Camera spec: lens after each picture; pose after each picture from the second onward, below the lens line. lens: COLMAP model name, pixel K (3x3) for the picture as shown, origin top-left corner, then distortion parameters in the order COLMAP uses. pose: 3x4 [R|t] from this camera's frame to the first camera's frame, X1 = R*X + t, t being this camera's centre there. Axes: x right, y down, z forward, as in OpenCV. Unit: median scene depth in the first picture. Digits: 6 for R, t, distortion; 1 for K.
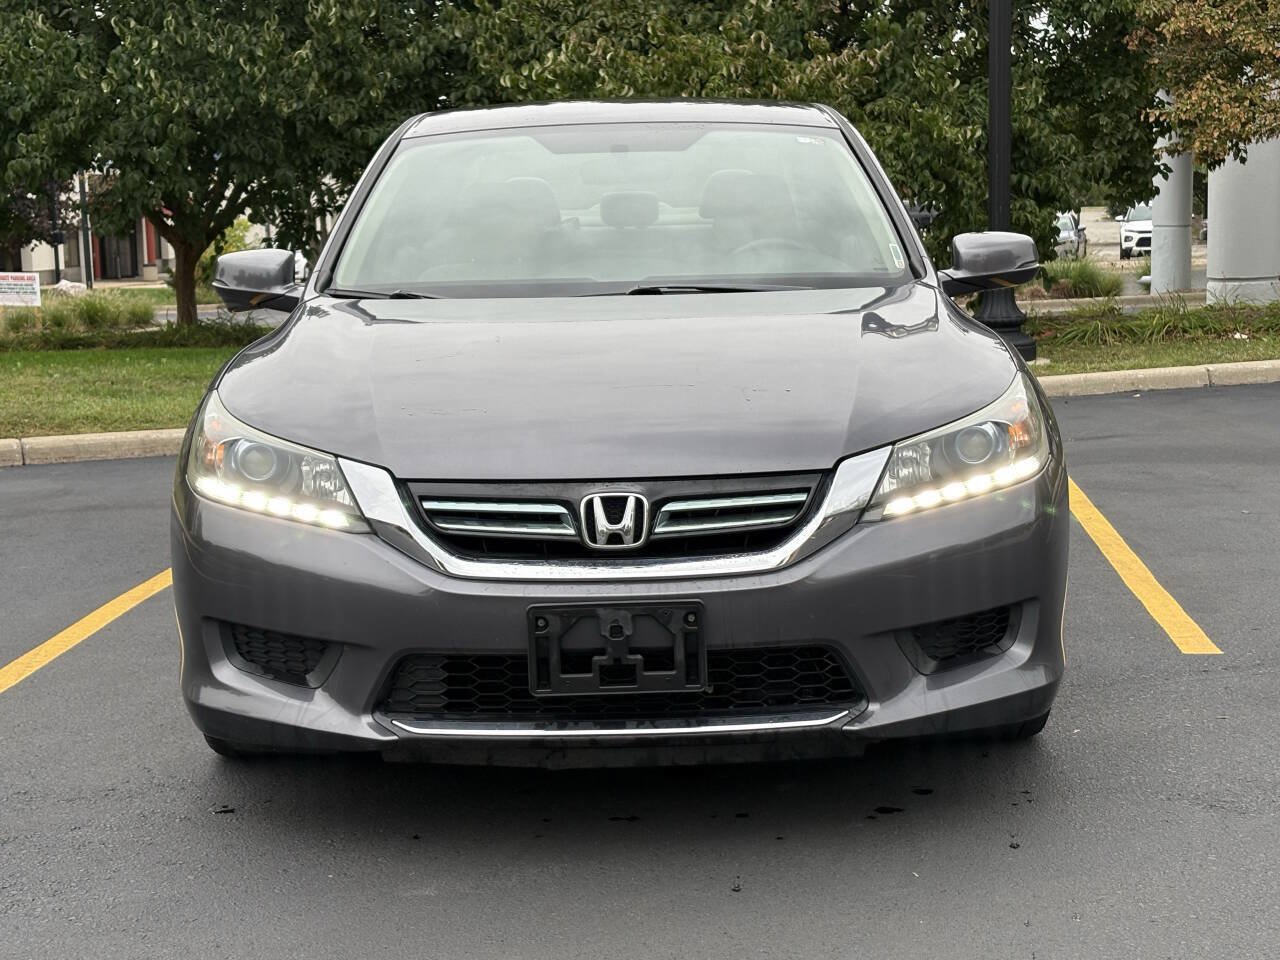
lens RADIAL K [[2219.6, 0, 656.4], [0, 2219.6, 480.4], [0, 0, 1]] dist [0.138690, -0.132731]
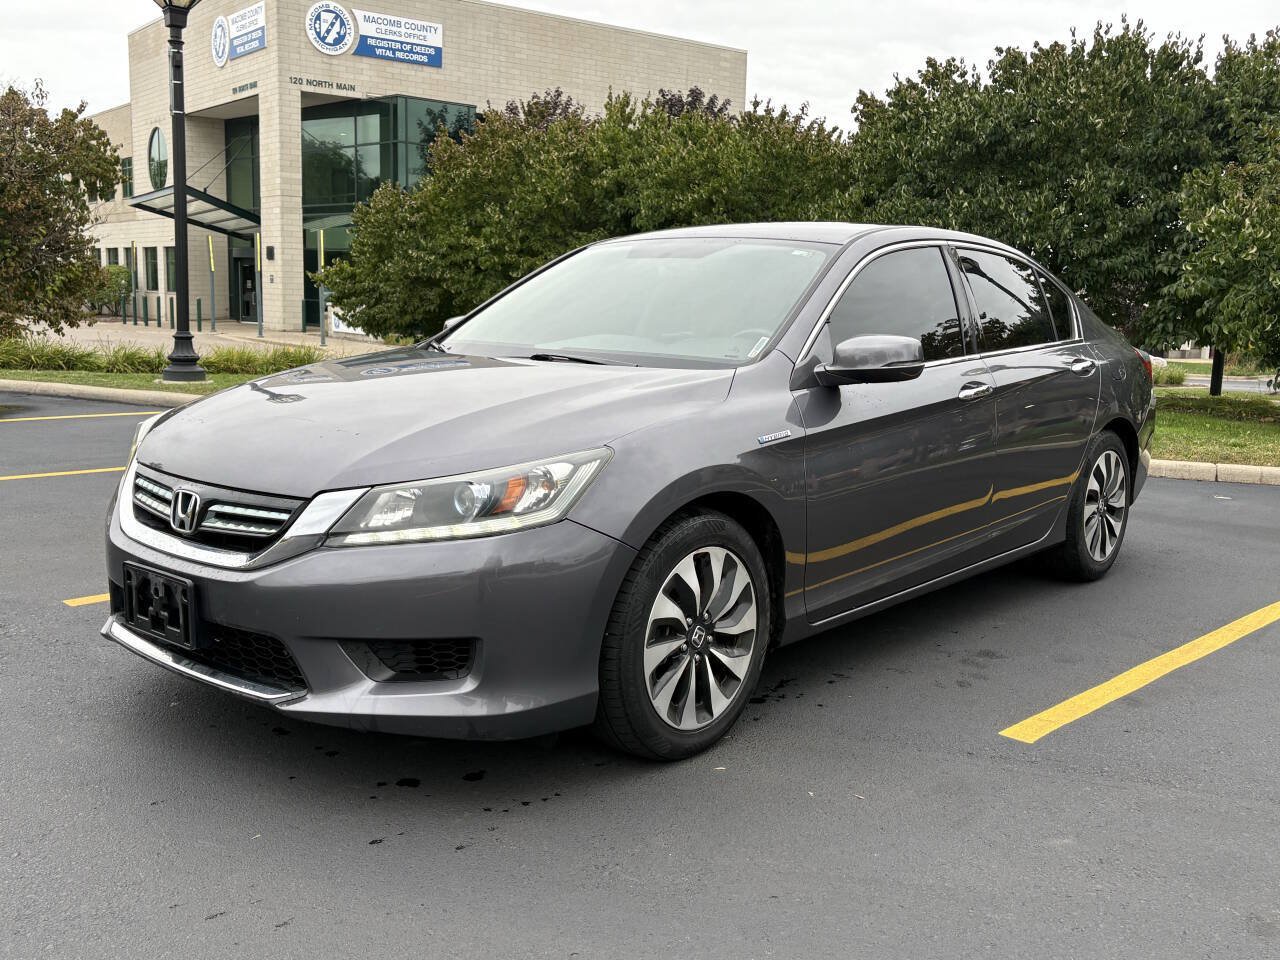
lens RADIAL K [[1233.5, 0, 628.0], [0, 1233.5, 478.3], [0, 0, 1]] dist [0.032032, -0.012046]
pose [[0.756249, 0.139919, -0.639148, 0.650692], [-0.130114, 0.989517, 0.062667, -0.082492], [0.641216, 0.035770, 0.766527, 0.583726]]
